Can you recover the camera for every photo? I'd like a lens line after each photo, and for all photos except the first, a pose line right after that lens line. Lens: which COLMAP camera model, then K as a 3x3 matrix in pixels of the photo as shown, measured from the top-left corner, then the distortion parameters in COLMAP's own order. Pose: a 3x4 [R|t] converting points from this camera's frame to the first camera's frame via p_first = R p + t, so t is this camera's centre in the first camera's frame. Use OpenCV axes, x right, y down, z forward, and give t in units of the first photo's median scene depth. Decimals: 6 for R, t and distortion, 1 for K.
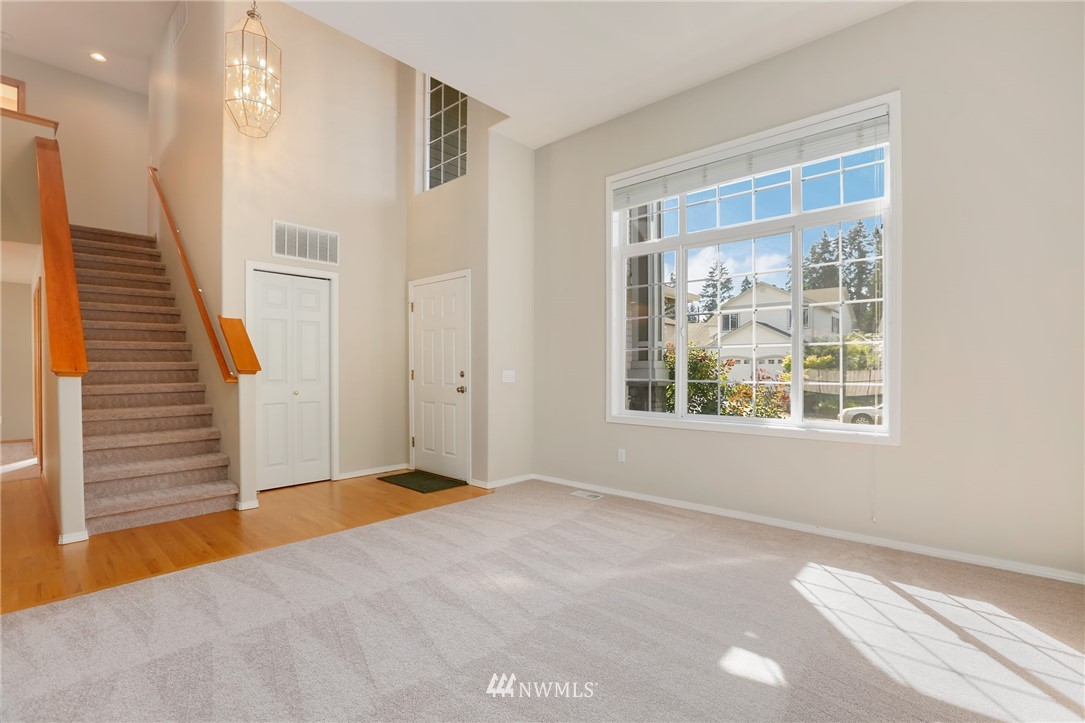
lens RADIAL K [[498.6, 0, 541.2], [0, 498.6, 371.4], [0, 0, 1]] dist [-0.032500, 0.000996]
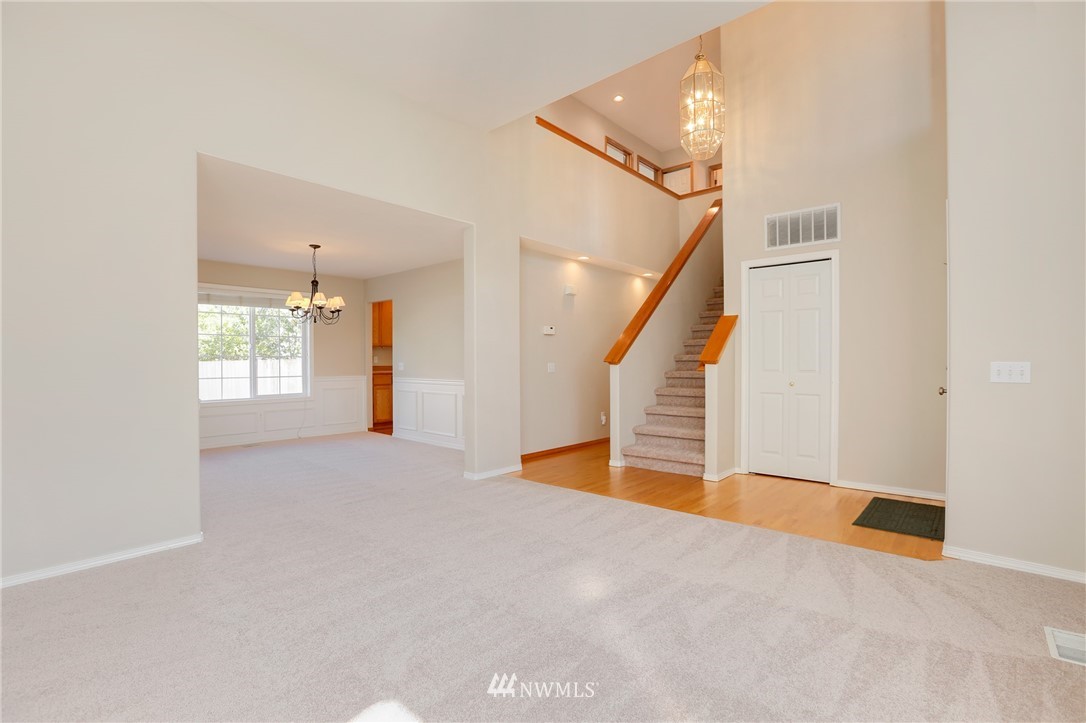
lens RADIAL K [[499.0, 0, 543.3], [0, 499.0, 365.6], [0, 0, 1]] dist [-0.032500, 0.000996]
pose [[0.015329, 0.009591, -0.999836, 0.561820], [-0.002491, 0.999951, 0.009554, -0.001014], [0.999879, 0.002344, 0.015352, 0.584690]]
